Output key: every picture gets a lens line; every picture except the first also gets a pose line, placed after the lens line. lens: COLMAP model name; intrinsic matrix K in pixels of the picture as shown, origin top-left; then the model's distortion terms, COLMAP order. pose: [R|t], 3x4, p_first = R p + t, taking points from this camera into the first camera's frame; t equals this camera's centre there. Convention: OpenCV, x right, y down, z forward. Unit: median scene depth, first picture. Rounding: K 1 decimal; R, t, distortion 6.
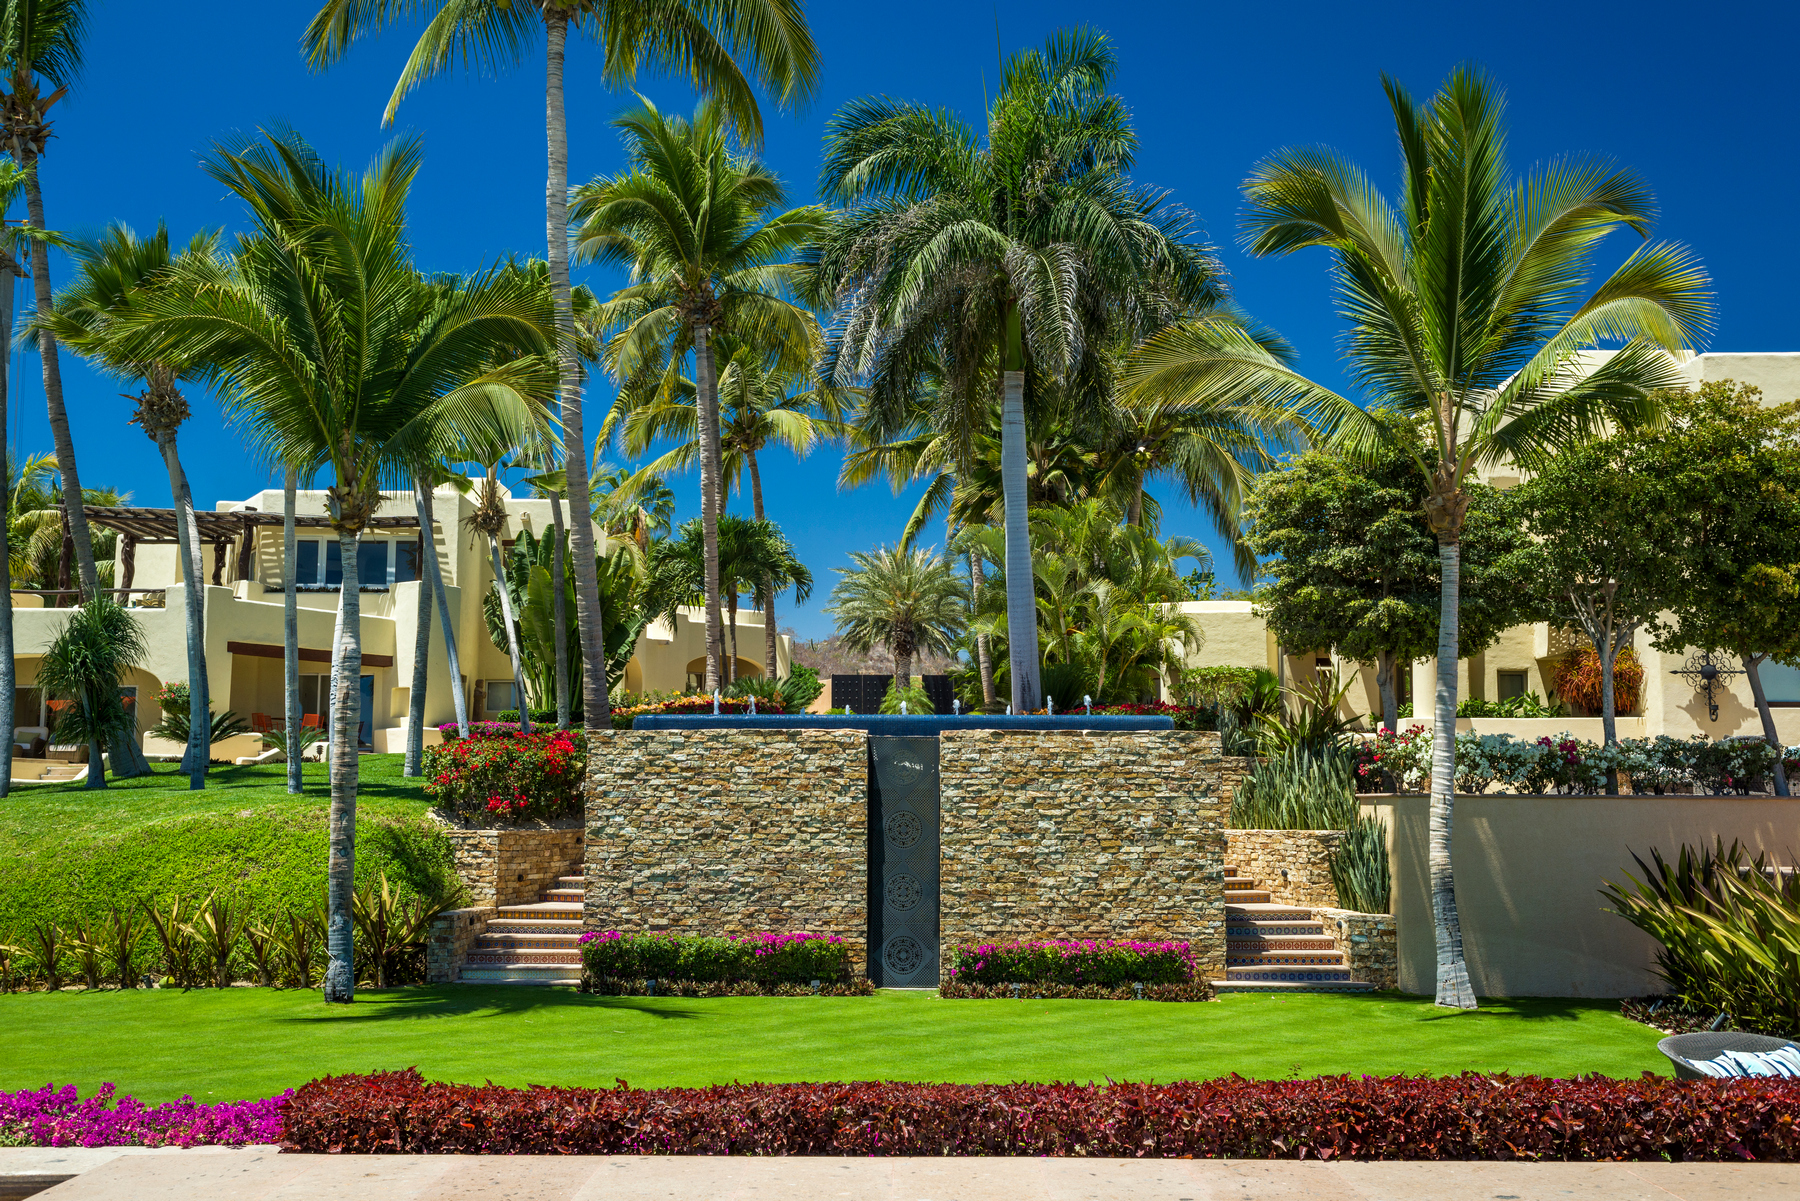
lens RADIAL K [[1608.0, 0, 900.0], [0, 1608.0, 600.5], [0, 0, 1]] dist [0.063487, -0.107506]
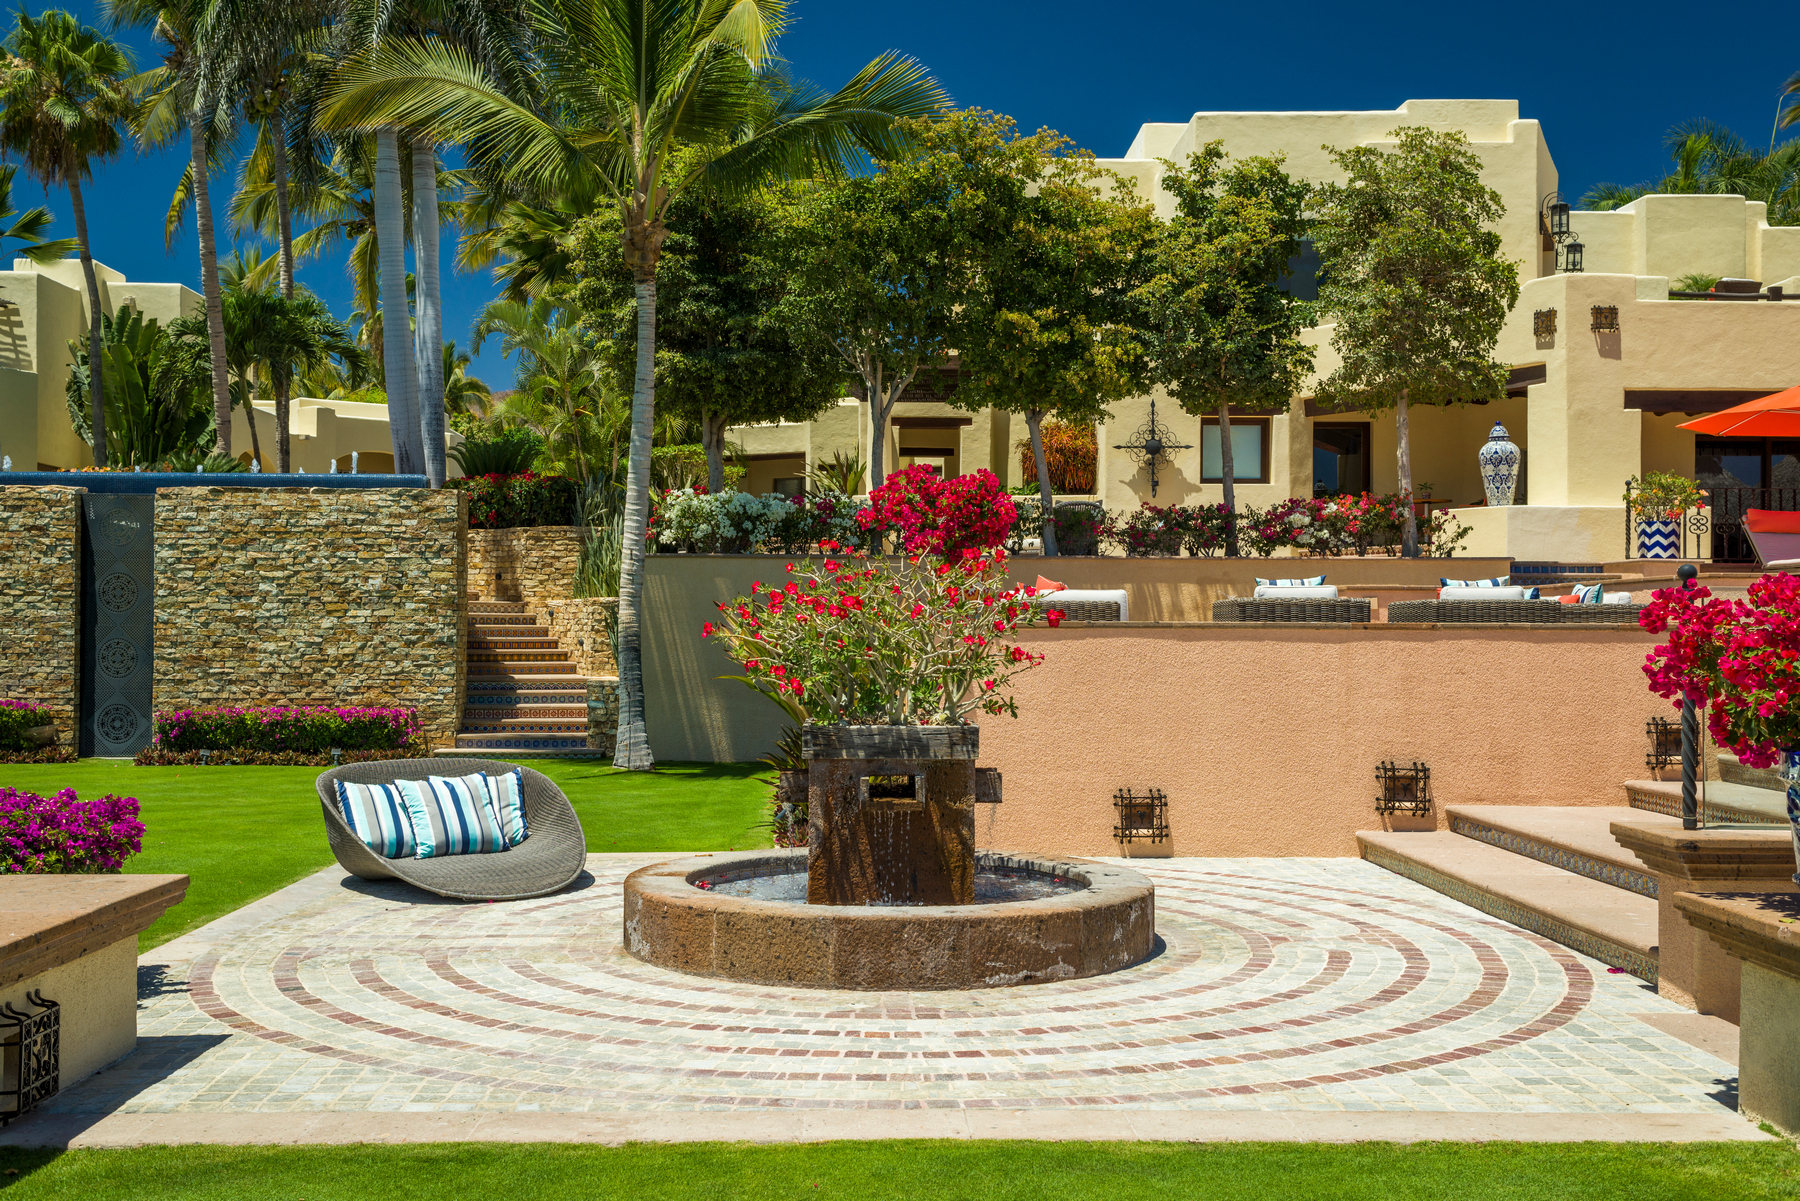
lens RADIAL K [[1608.0, 0, 900.0], [0, 1608.0, 600.5], [0, 0, 1]] dist [0.063487, -0.107506]
pose [[0.999816, 0.001470, 0.019103, 0.442322], [-0.003491, 0.994342, 0.106168, 0.045288], [-0.018839, -0.106215, 0.994165, 0.051965]]
